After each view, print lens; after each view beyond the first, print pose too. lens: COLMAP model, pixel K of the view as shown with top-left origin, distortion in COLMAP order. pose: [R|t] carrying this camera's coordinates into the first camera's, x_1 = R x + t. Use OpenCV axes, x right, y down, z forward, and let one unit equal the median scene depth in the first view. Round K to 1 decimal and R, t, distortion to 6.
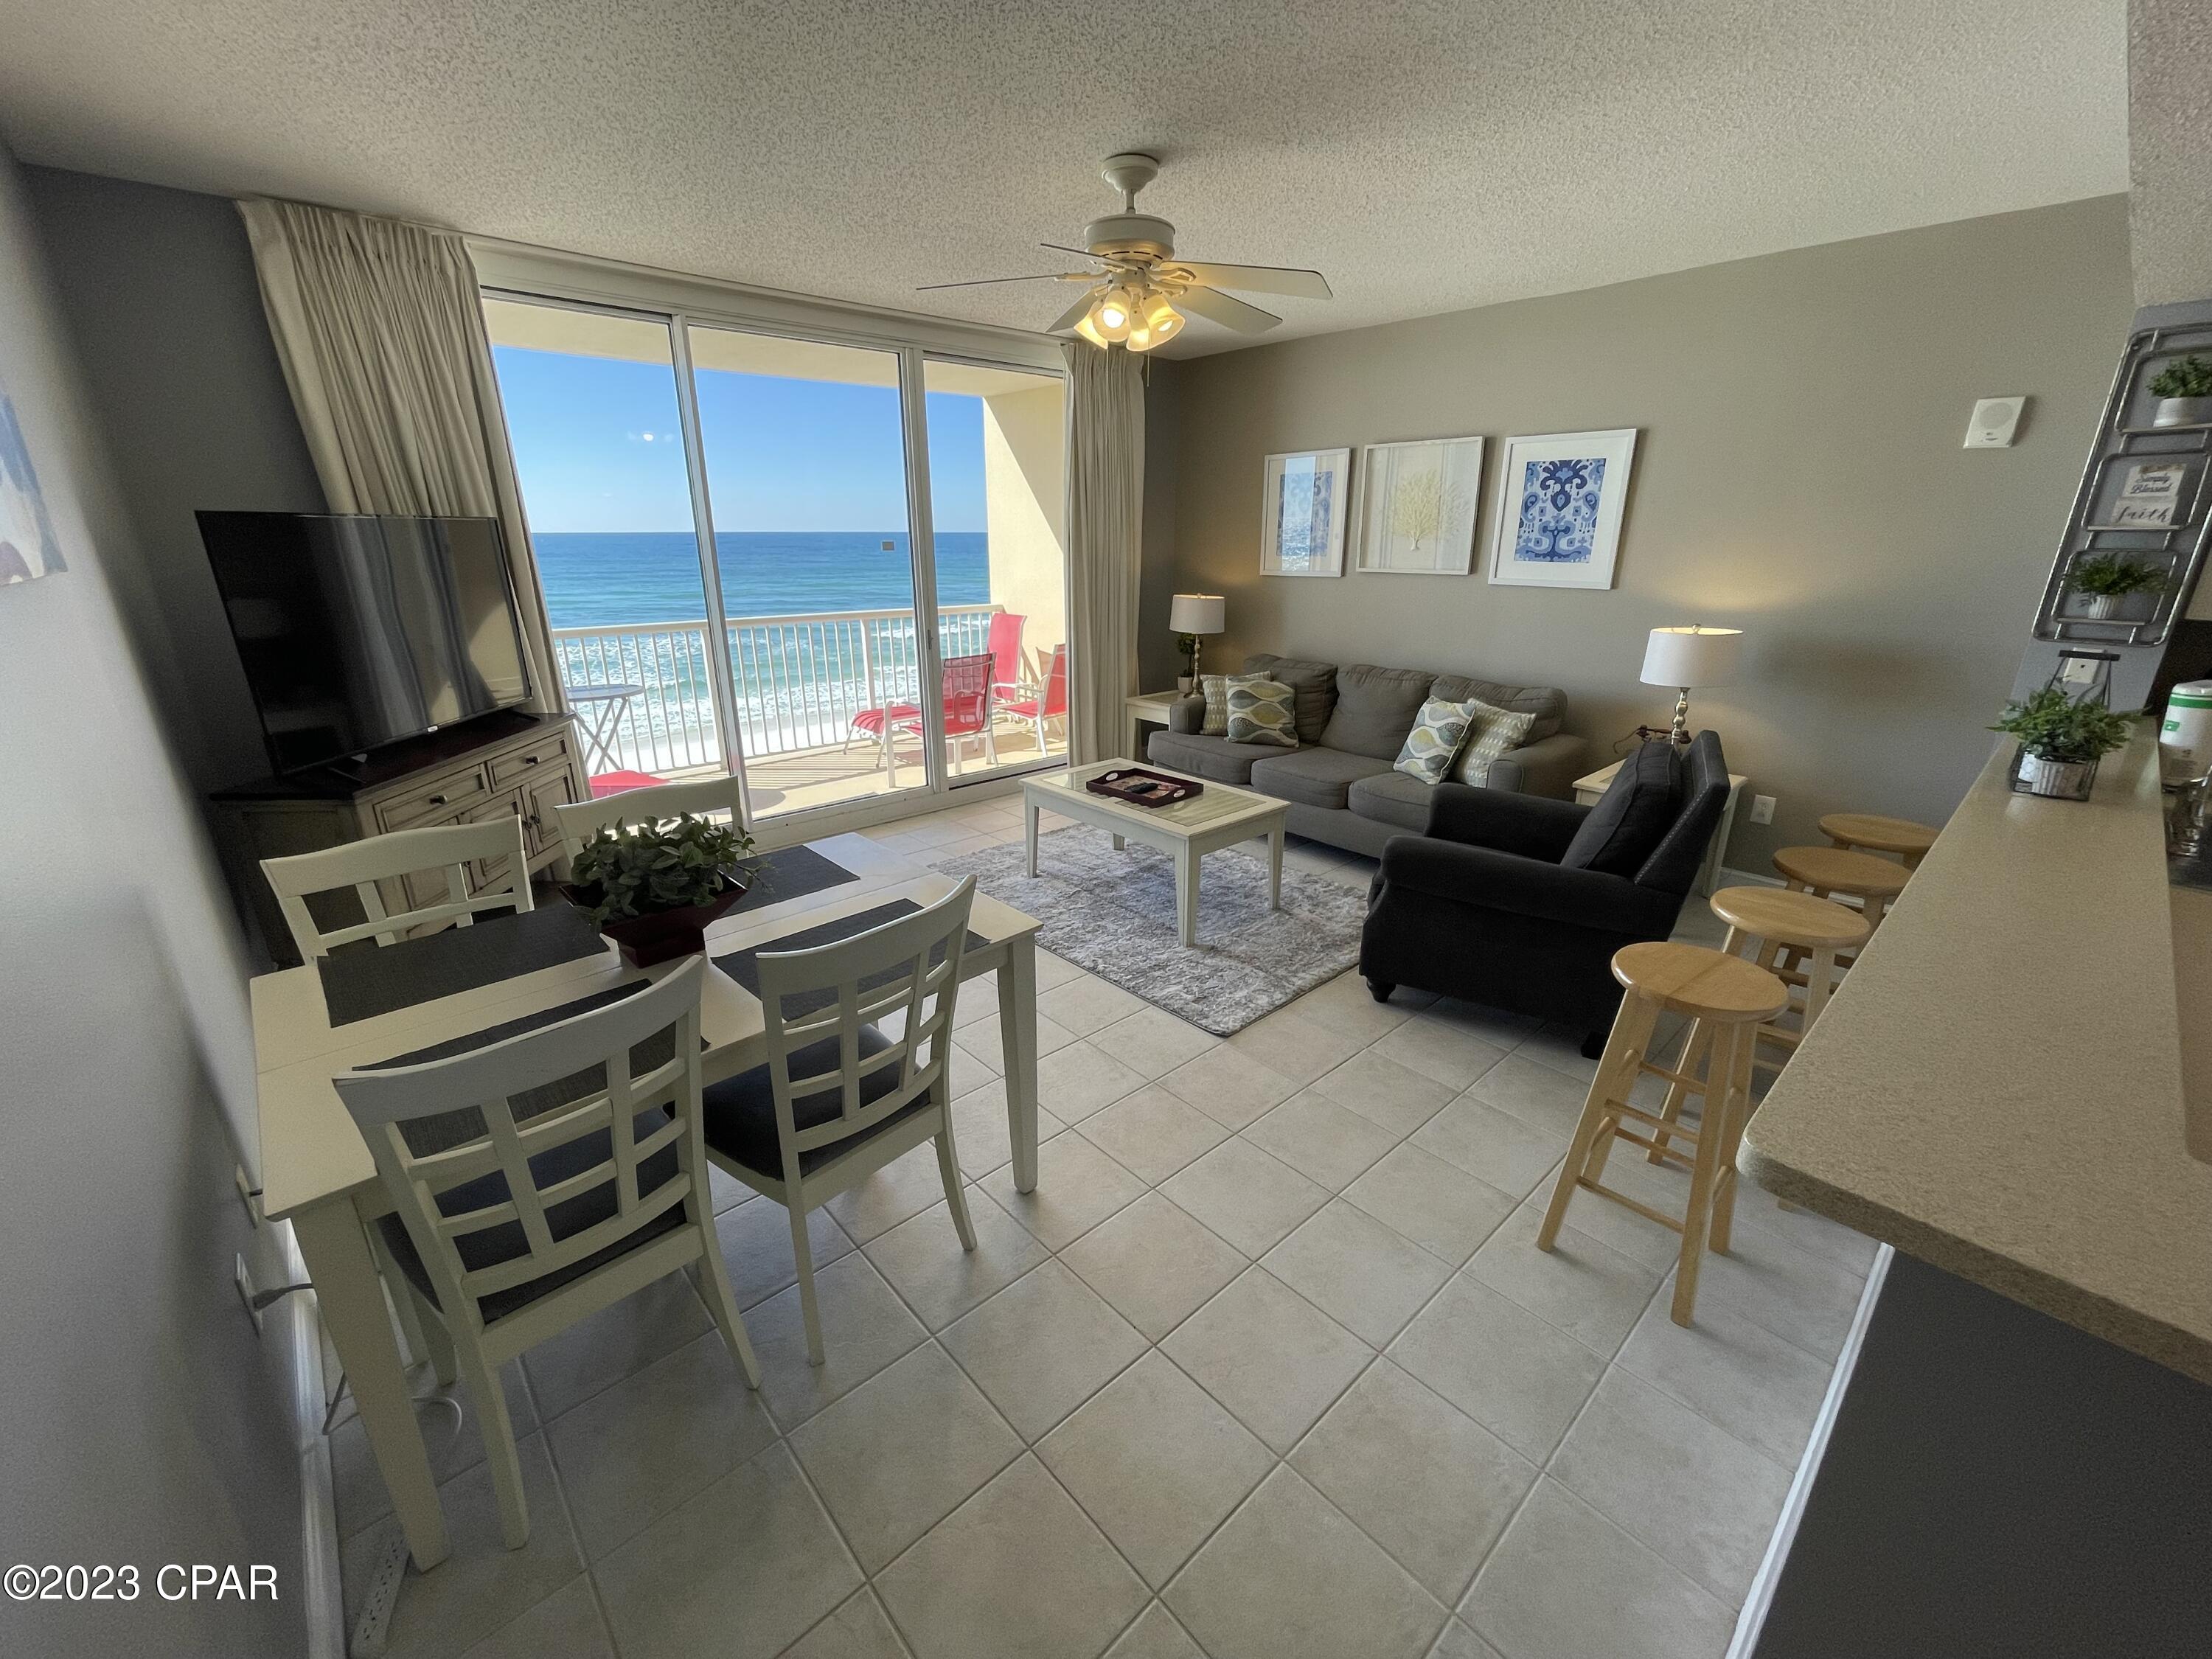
lens RADIAL K [[890.3, 0, 1100.4], [0, 890.3, 841.0], [0, 0, 1]] dist [0.001411, -0.000325]
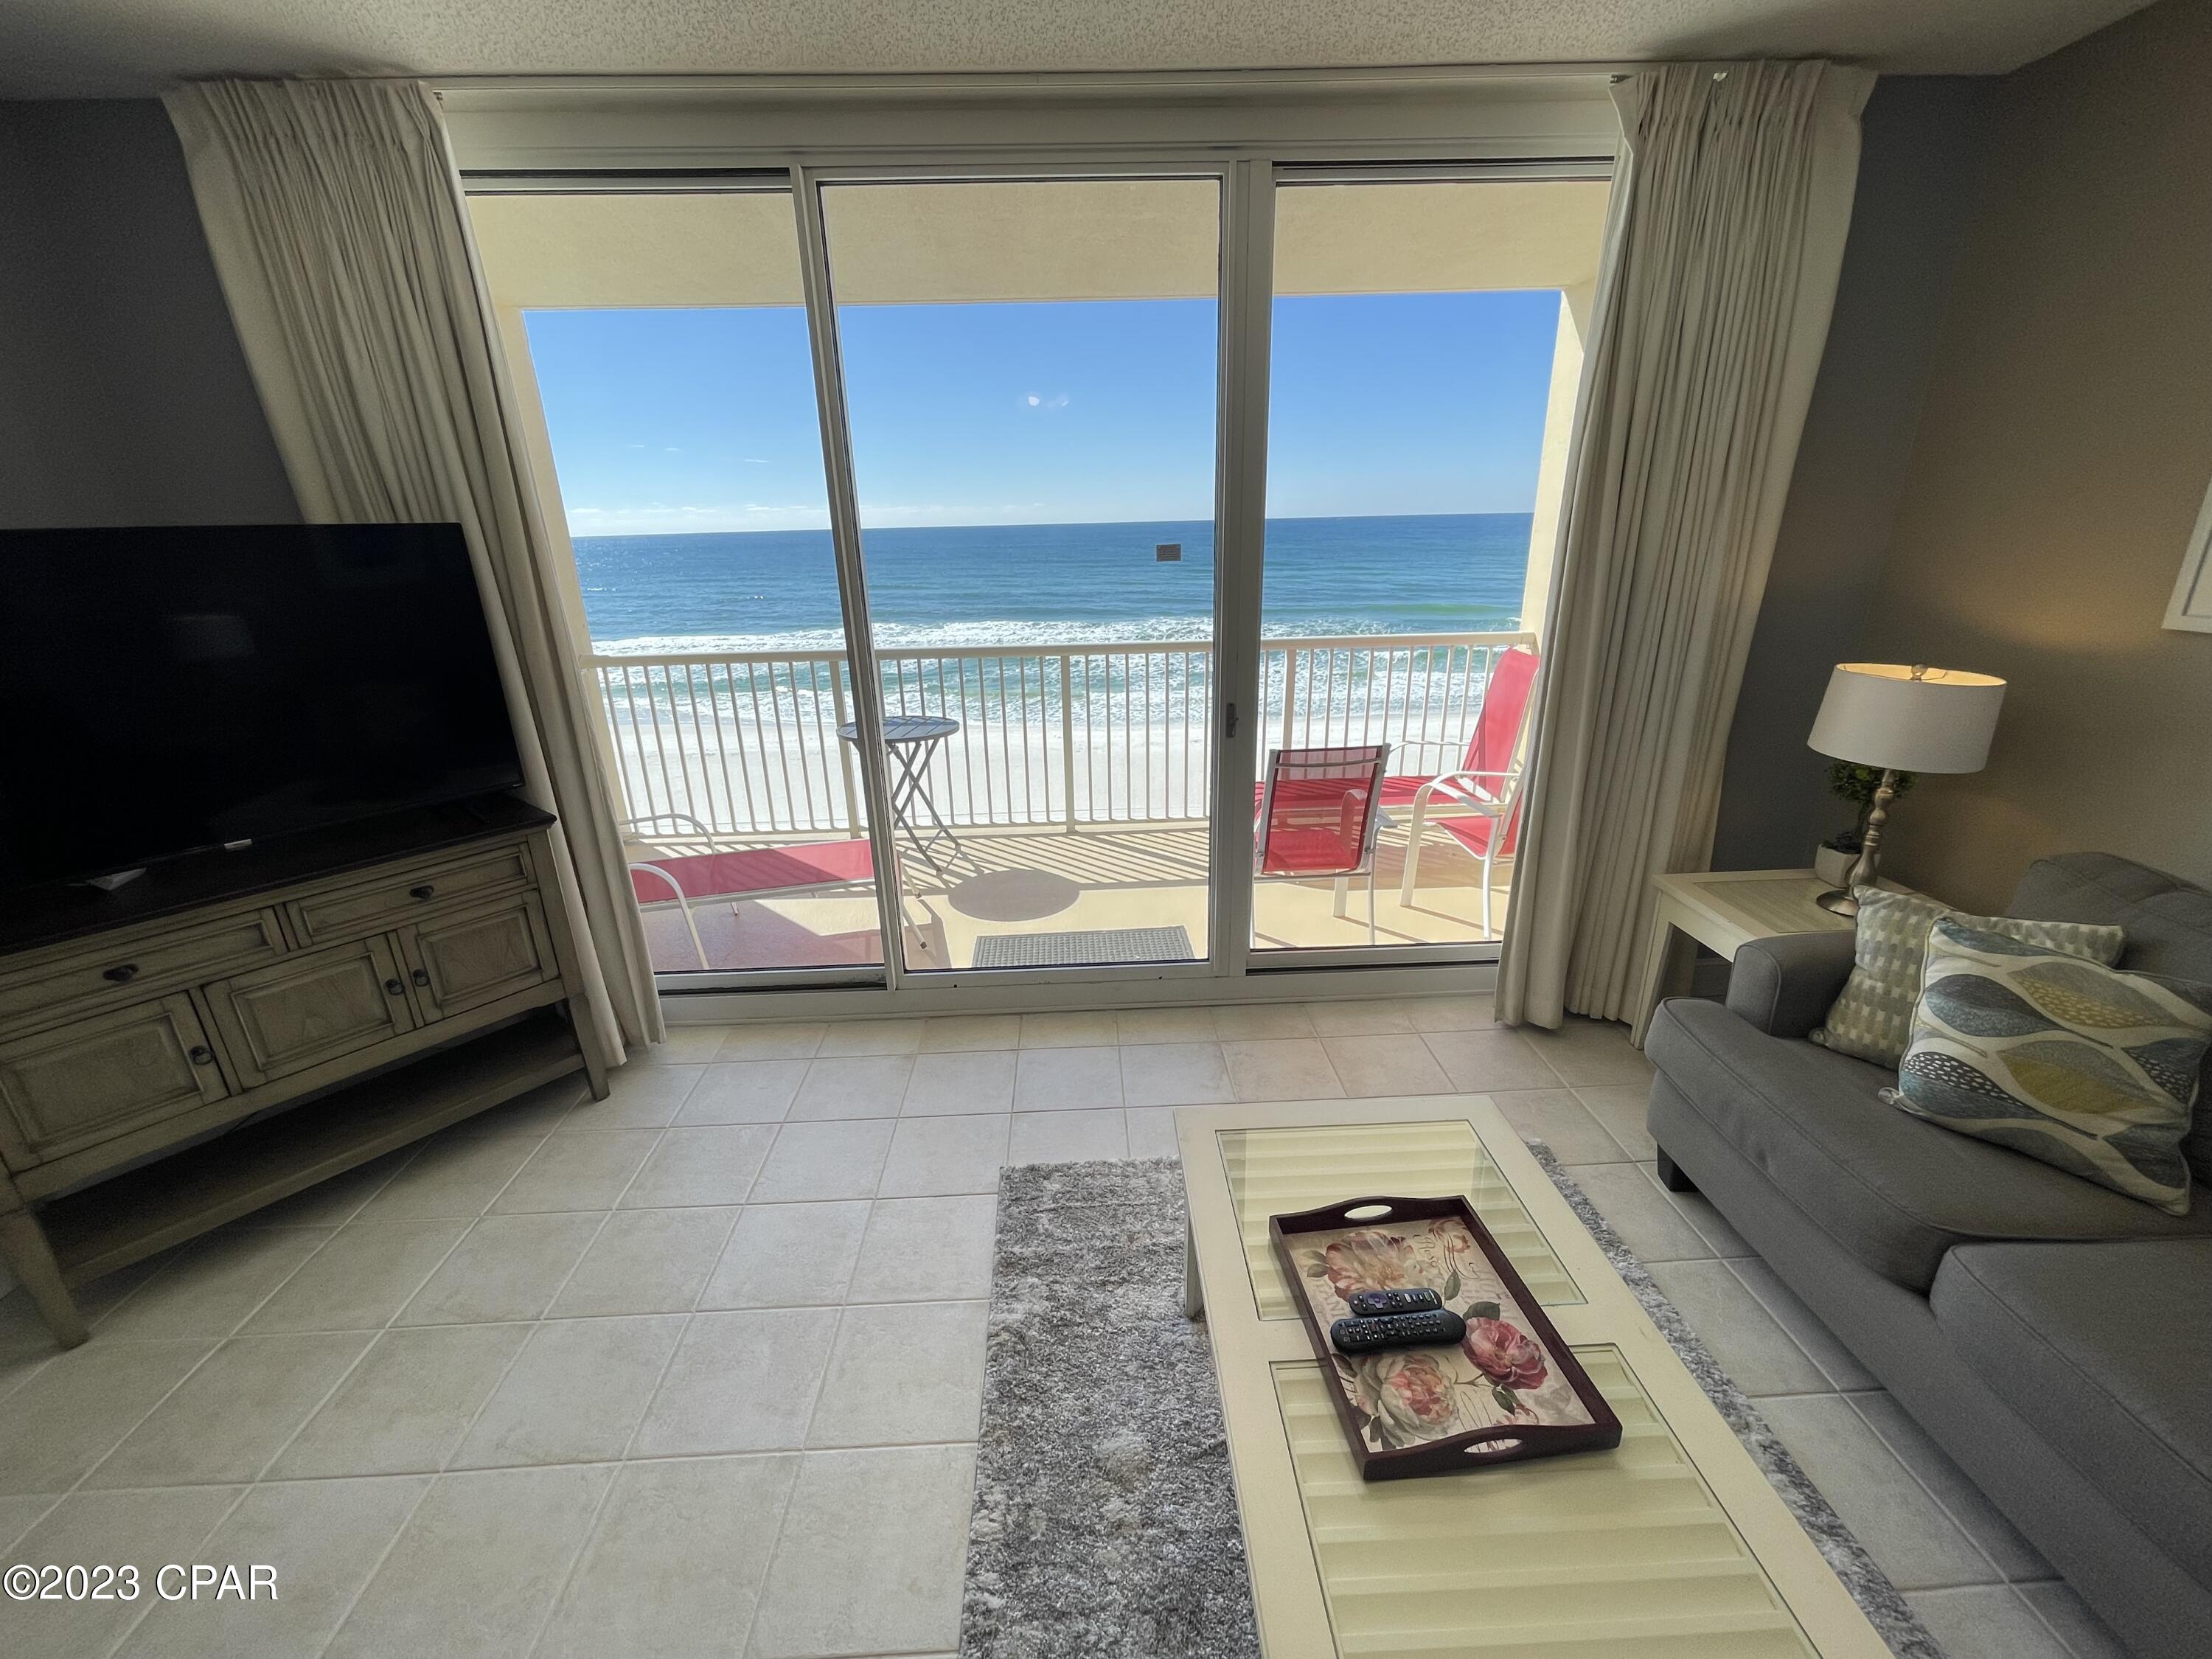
lens RADIAL K [[890.3, 0, 1098.3], [0, 890.3, 831.7], [0, 0, 1]] dist [0.001411, -0.000325]
pose [[0.768612, 0.198464, -0.608151, 0.094023], [-0.189001, 0.978671, 0.080511, -0.186374], [0.611158, 0.053059, 0.789728, 0.515480]]
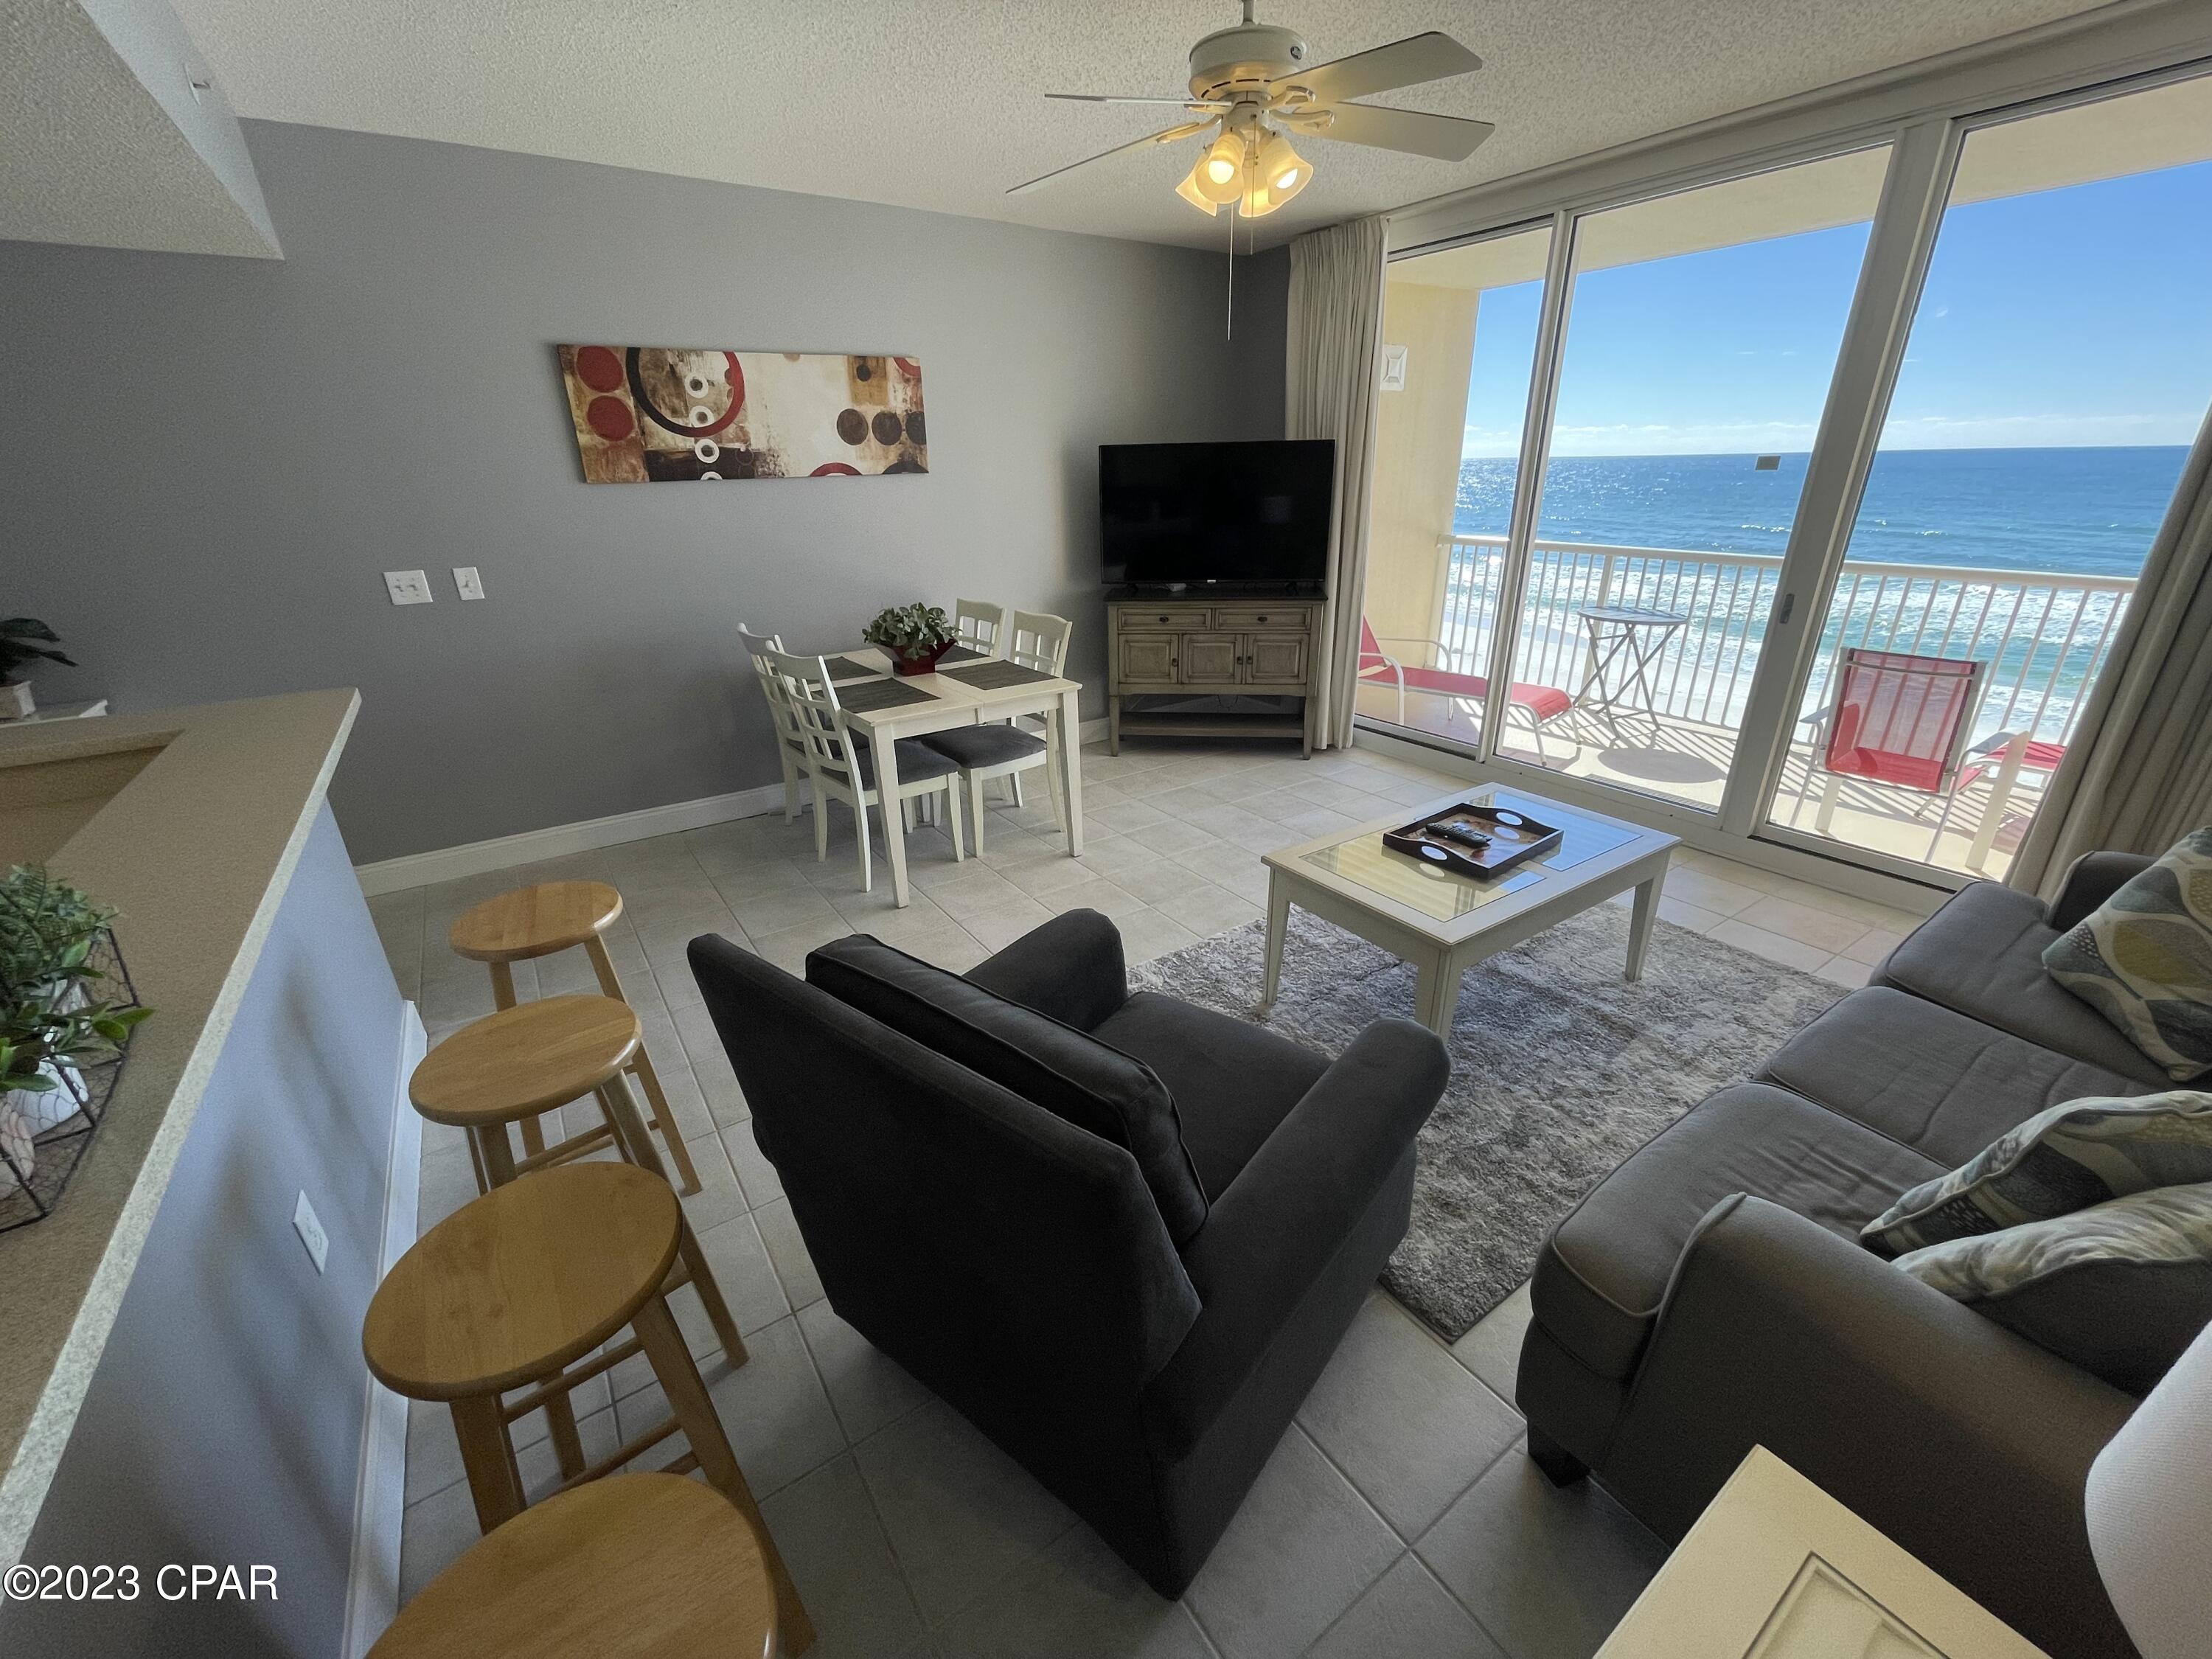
lens RADIAL K [[890.3, 0, 1098.6], [0, 890.3, 835.6], [0, 0, 1]] dist [0.001411, -0.000325]
pose [[-0.136455, 0.389468, -0.910876, 0.543768], [-0.304997, 0.858298, 0.412677, -0.197402], [0.942527, 0.334126, 0.001667, 0.572542]]
